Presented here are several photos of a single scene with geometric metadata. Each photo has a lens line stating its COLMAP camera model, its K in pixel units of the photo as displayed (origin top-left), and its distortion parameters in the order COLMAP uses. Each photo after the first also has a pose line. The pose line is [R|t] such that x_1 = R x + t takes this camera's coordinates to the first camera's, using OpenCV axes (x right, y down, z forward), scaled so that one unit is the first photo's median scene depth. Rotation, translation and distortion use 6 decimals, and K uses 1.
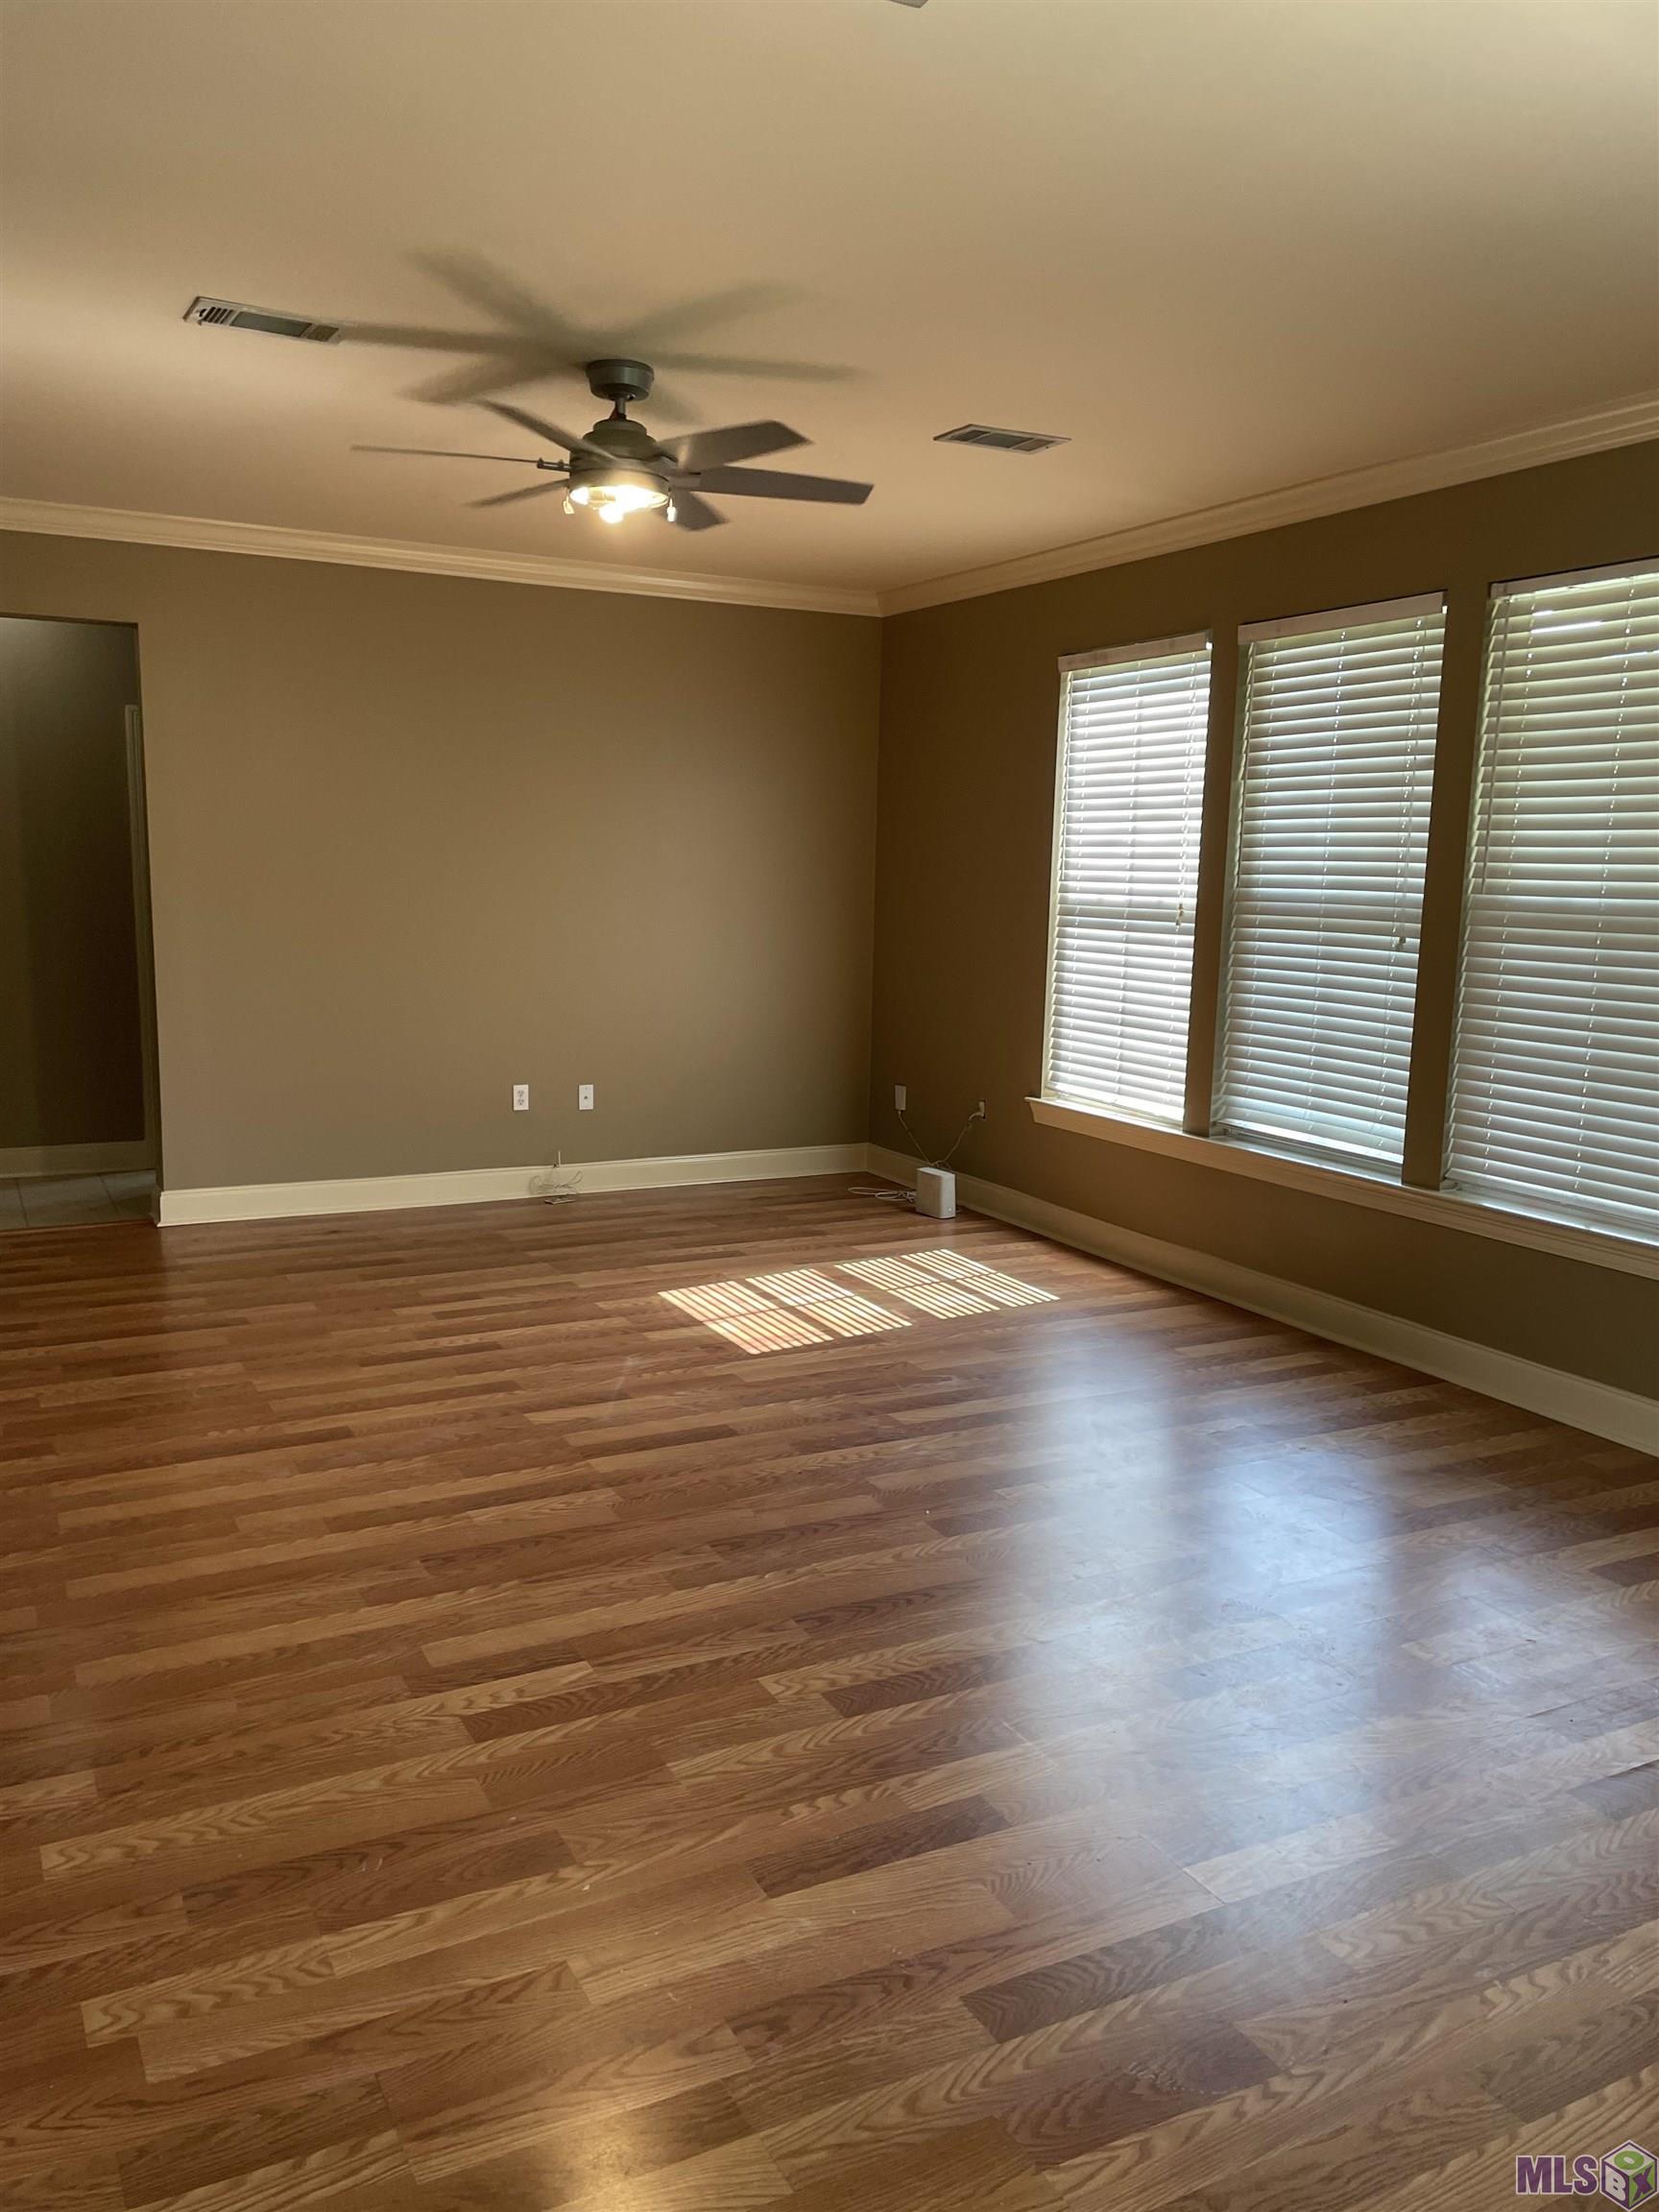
lens RADIAL K [[1710.2, 0, 834.4], [0, 1710.2, 1103.1], [0, 0, 1]] dist [-0.031054, -0.000357]
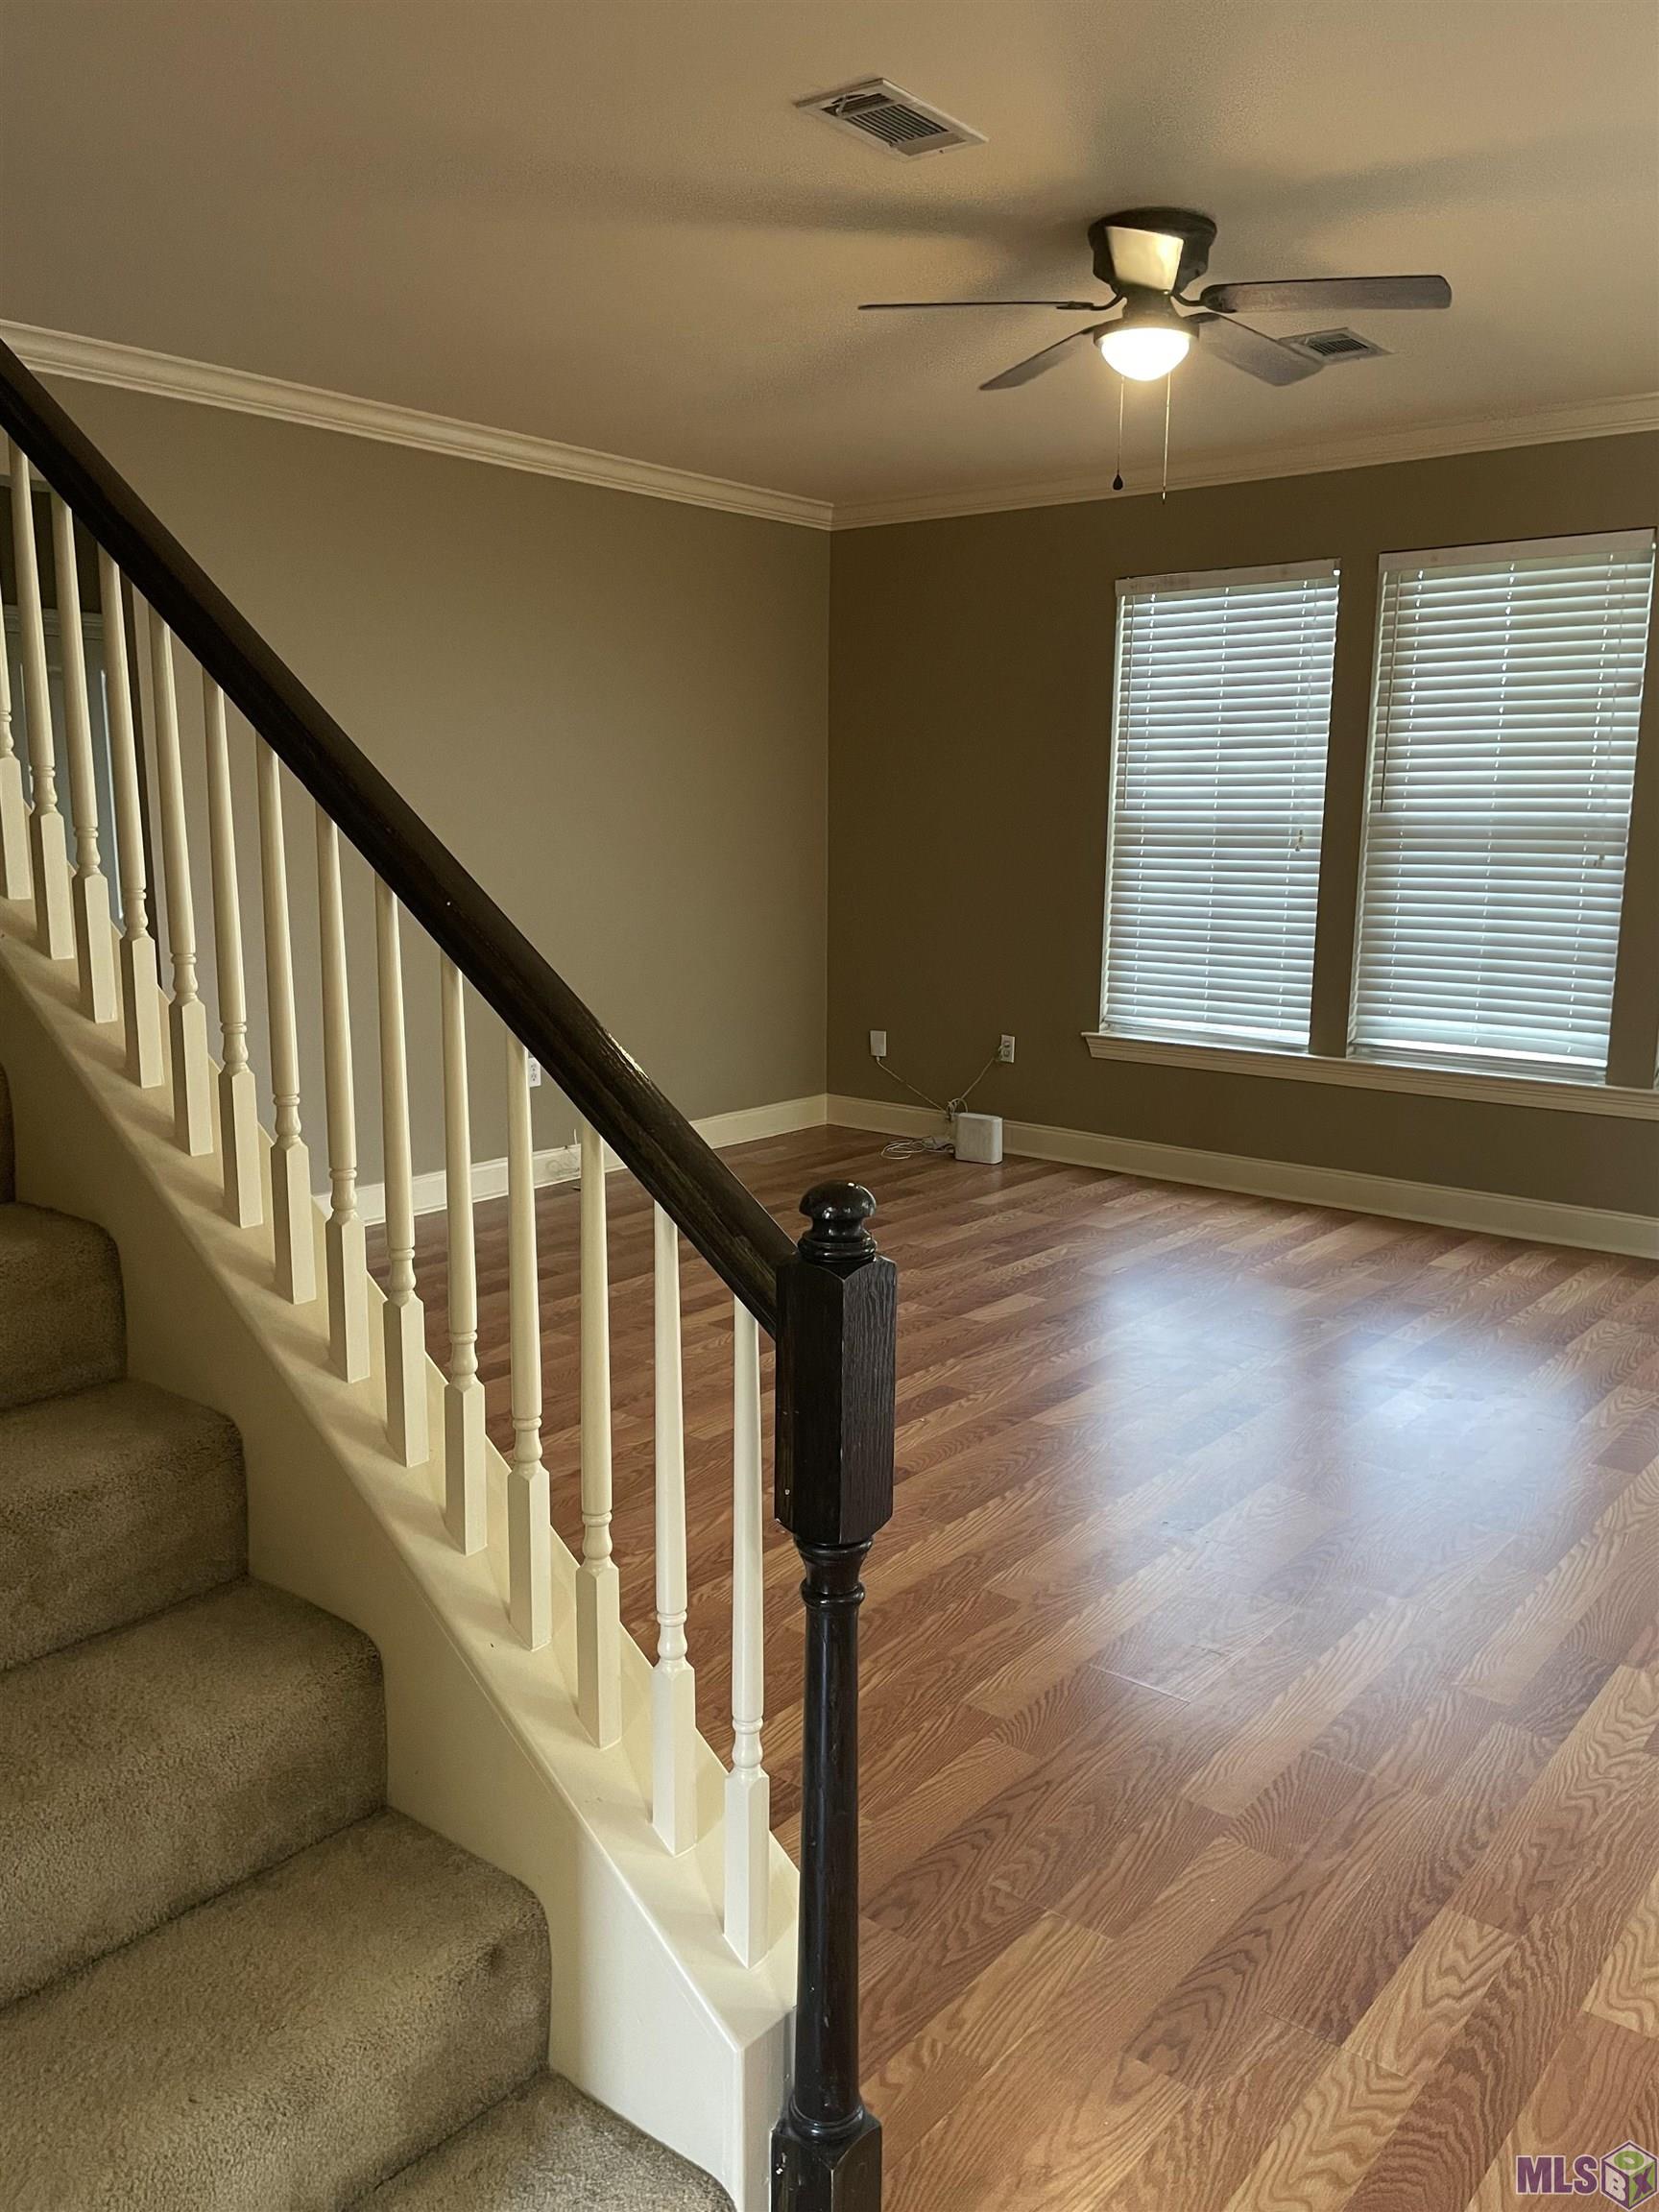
lens RADIAL K [[1710.2, 0, 828.6], [0, 1710.2, 1113.6], [0, 0, 1]] dist [-0.031054, -0.000357]
pose [[0.927484, -0.084872, 0.364103, -0.484048], [0.069279, 0.996041, 0.055700, -0.027245], [-0.367389, -0.026436, 0.929692, 0.175203]]
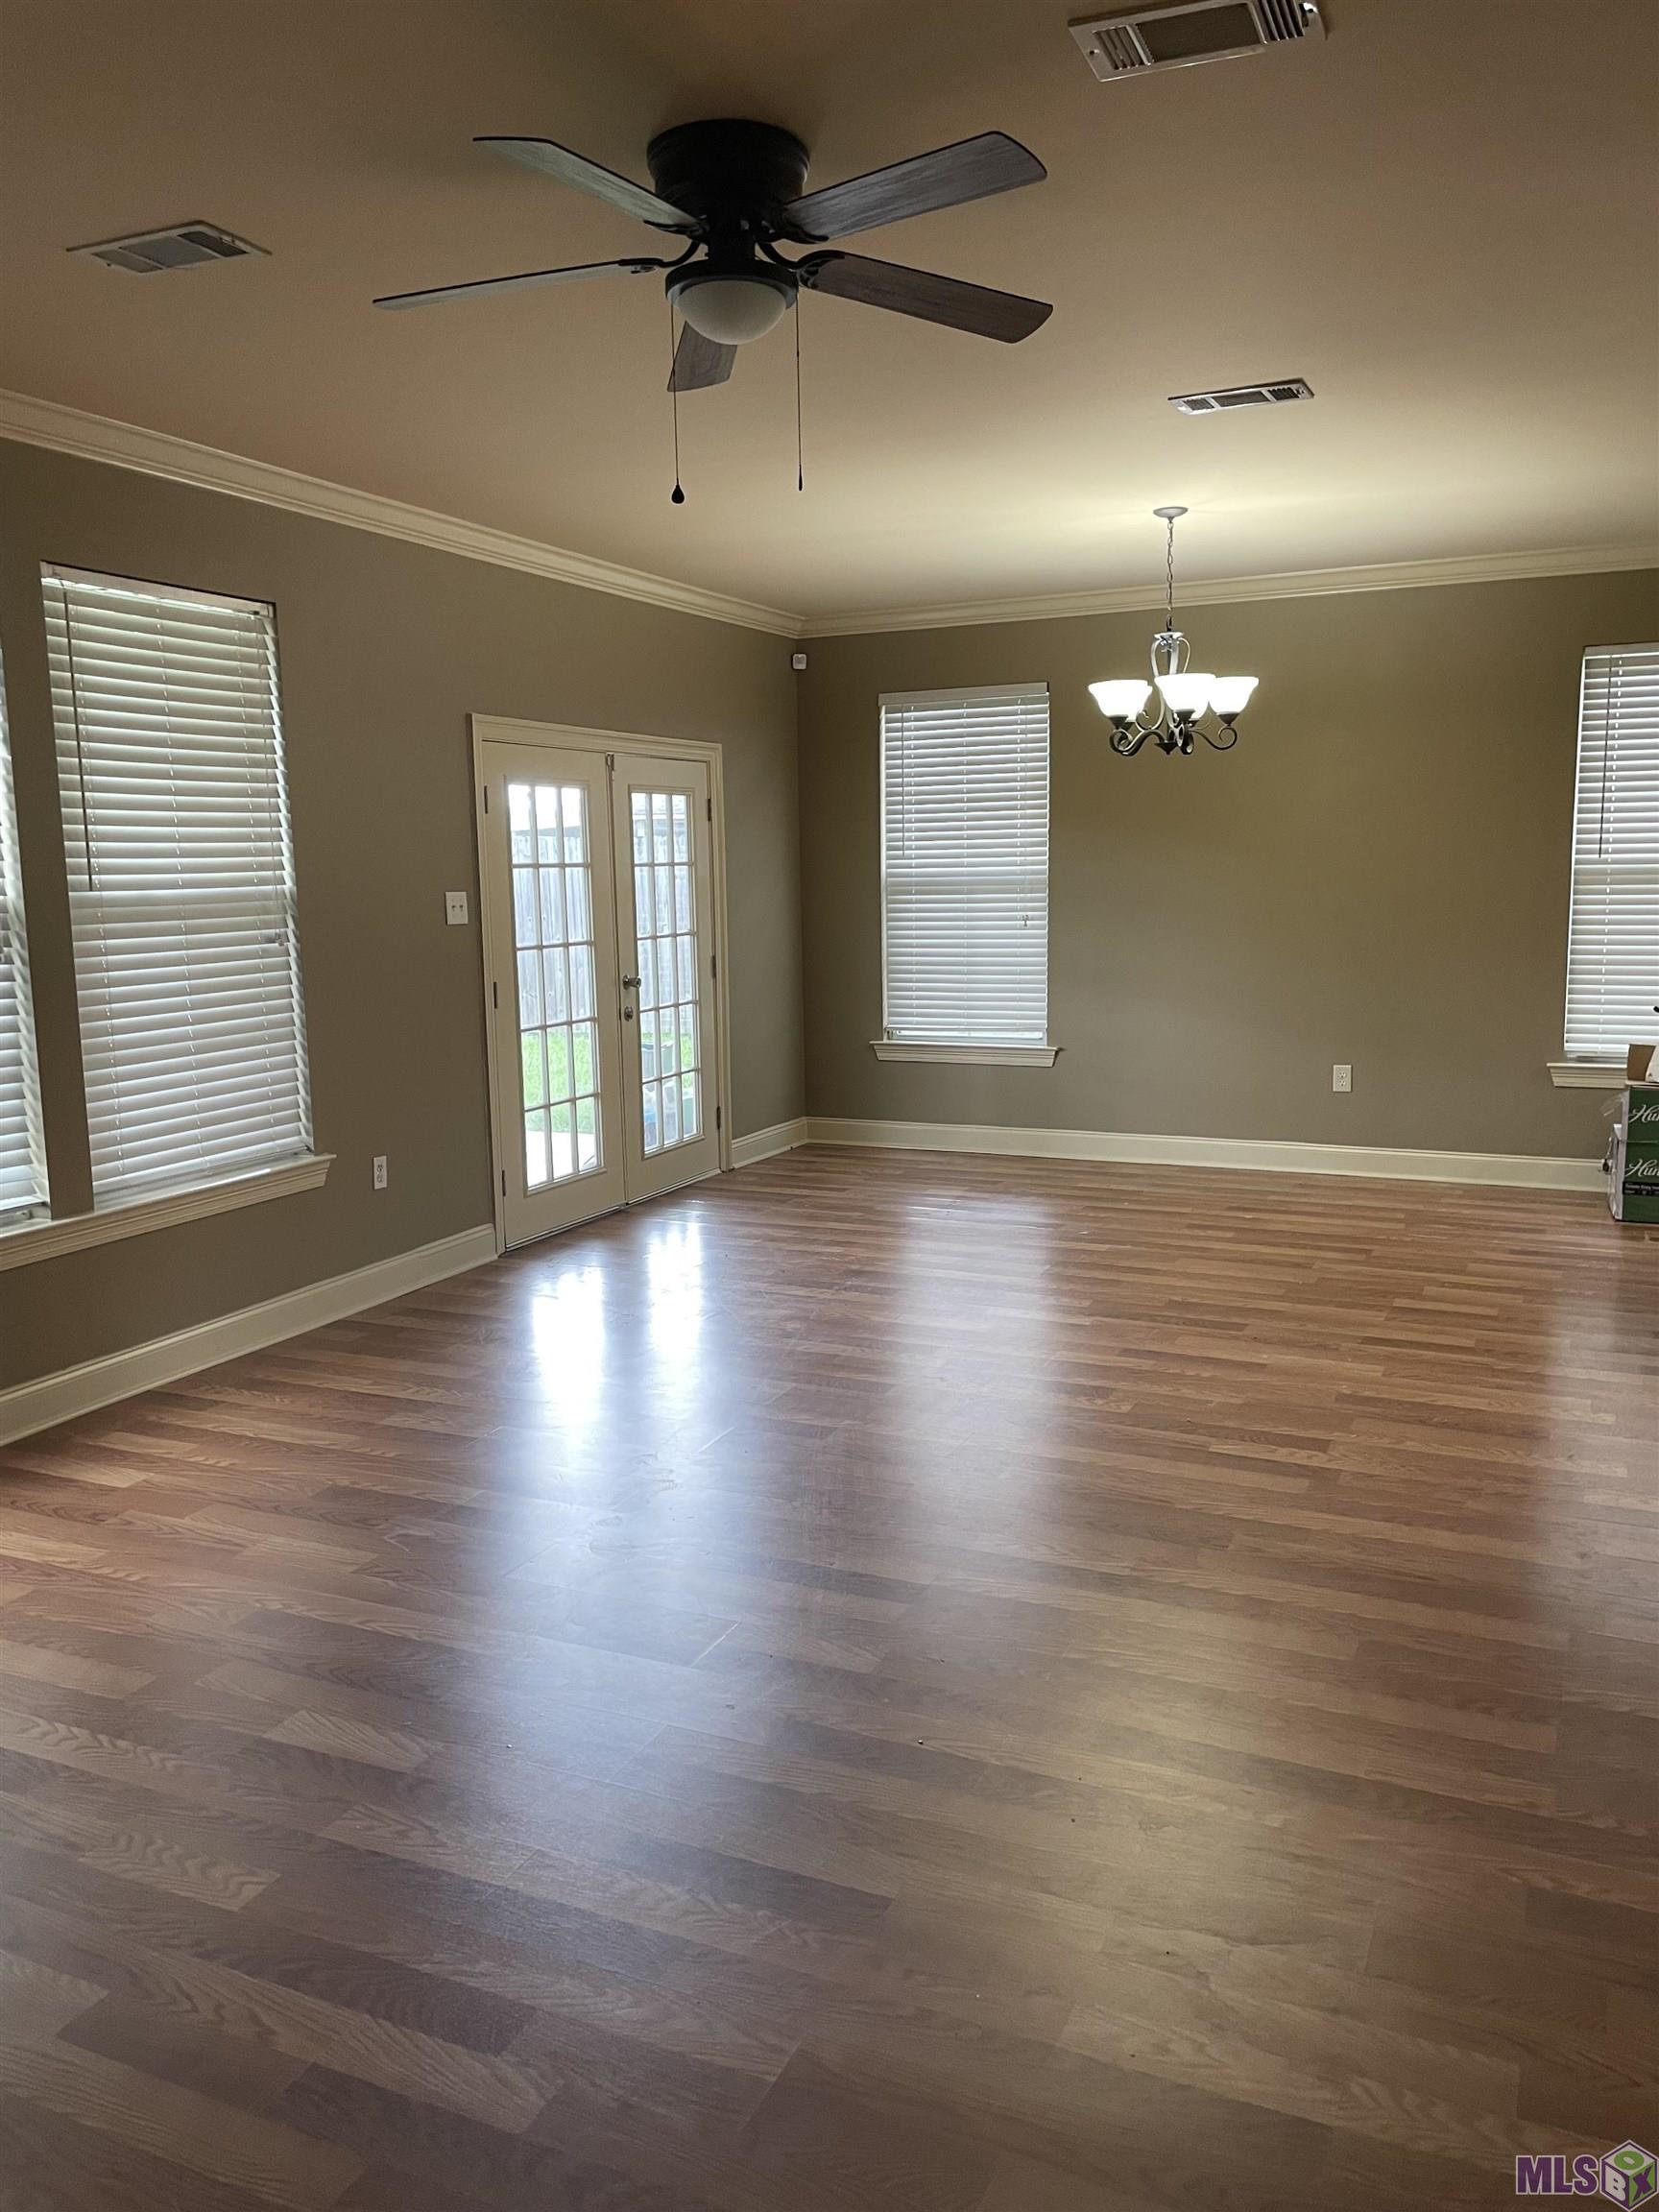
lens RADIAL K [[1710.2, 0, 820.8], [0, 1710.2, 1105.6], [0, 0, 1]] dist [-0.031054, -0.000357]
pose [[-0.610897, -0.124426, 0.781871, -0.557986], [0.121724, 0.961069, 0.248050, -0.170643], [-0.782297, 0.246706, -0.571969, 1.115710]]
